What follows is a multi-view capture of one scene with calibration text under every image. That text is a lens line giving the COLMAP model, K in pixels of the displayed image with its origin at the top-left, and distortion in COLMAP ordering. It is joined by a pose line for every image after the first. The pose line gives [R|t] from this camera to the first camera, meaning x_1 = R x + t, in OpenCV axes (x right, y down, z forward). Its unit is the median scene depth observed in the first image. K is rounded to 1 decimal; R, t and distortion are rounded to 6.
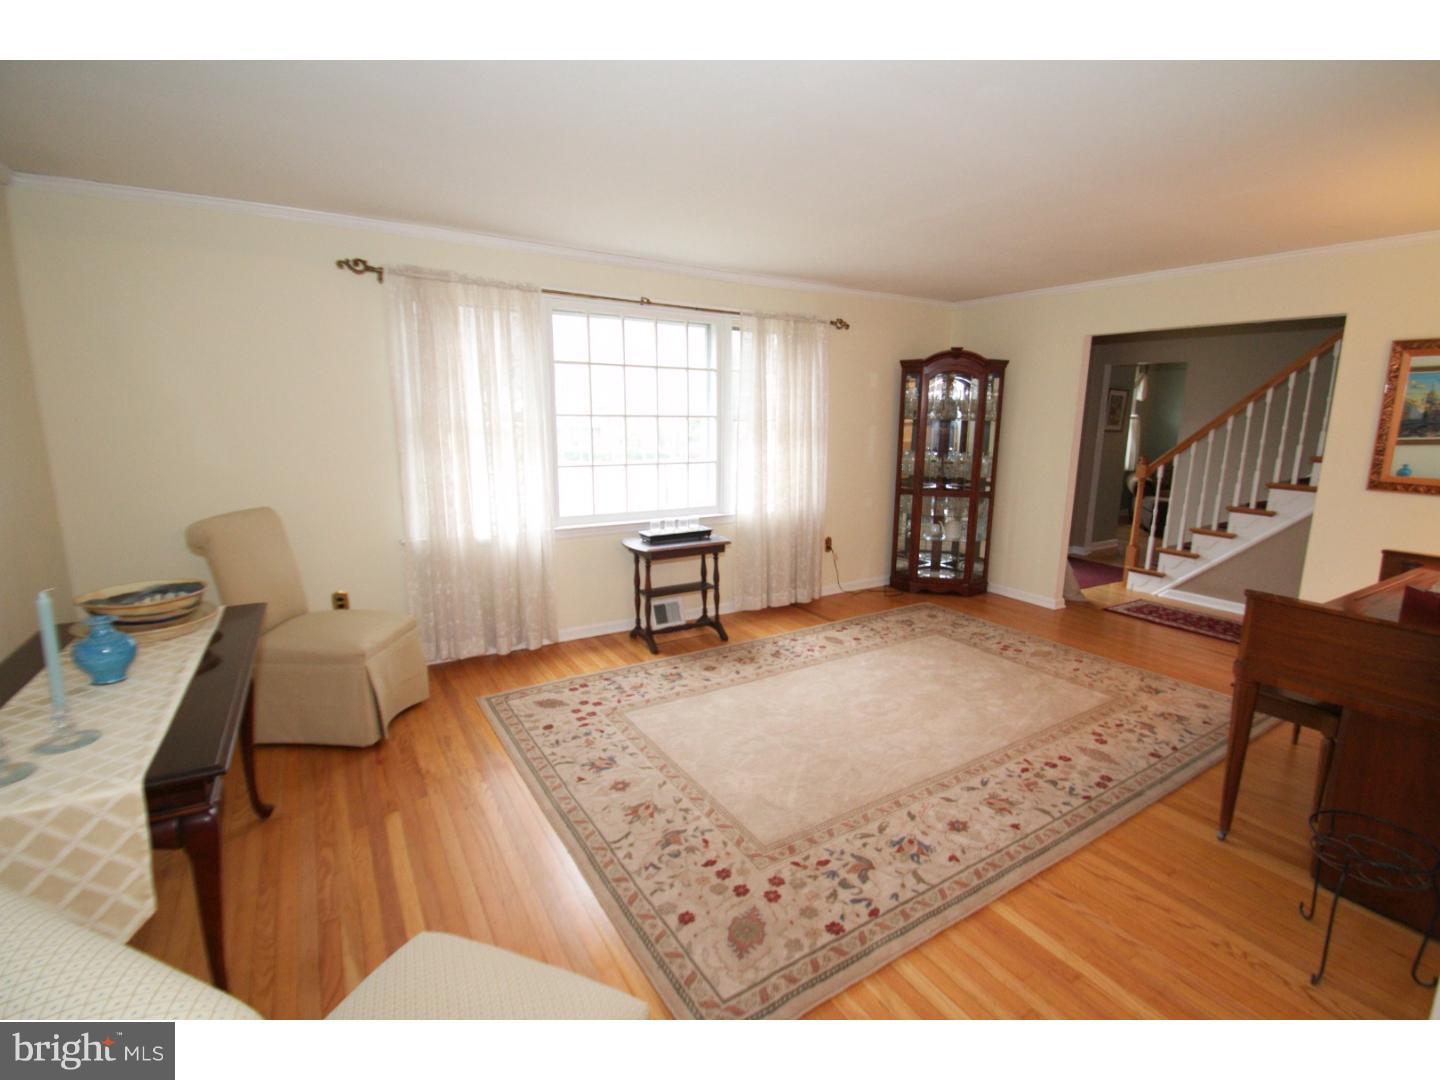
lens RADIAL K [[669.6, 0, 719.0], [0, 669.6, 547.1], [0, 0, 1]] dist [-0.000001, -0.002176]
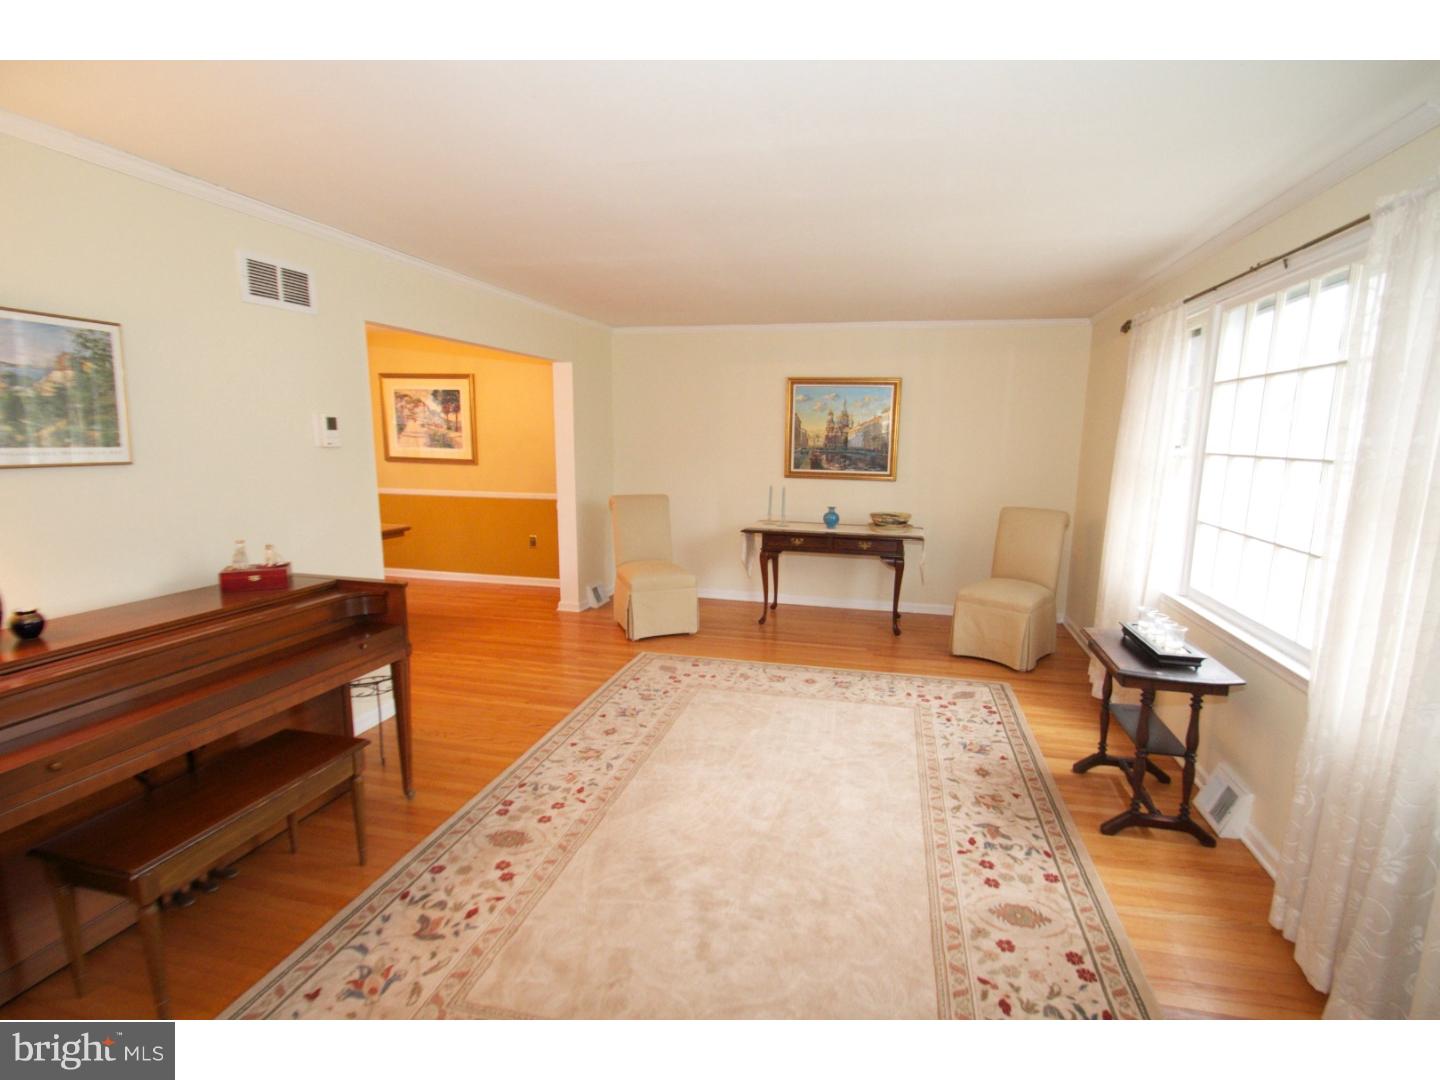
lens RADIAL K [[669.6, 0, 729.2], [0, 669.6, 545.6], [0, 0, 1]] dist [-0.000001, -0.002176]
pose [[-0.708372, 0.091859, -0.699837, 0.932306], [-0.163092, 0.943364, 0.288905, -0.310108], [0.686739, 0.318790, -0.653271, 1.635593]]
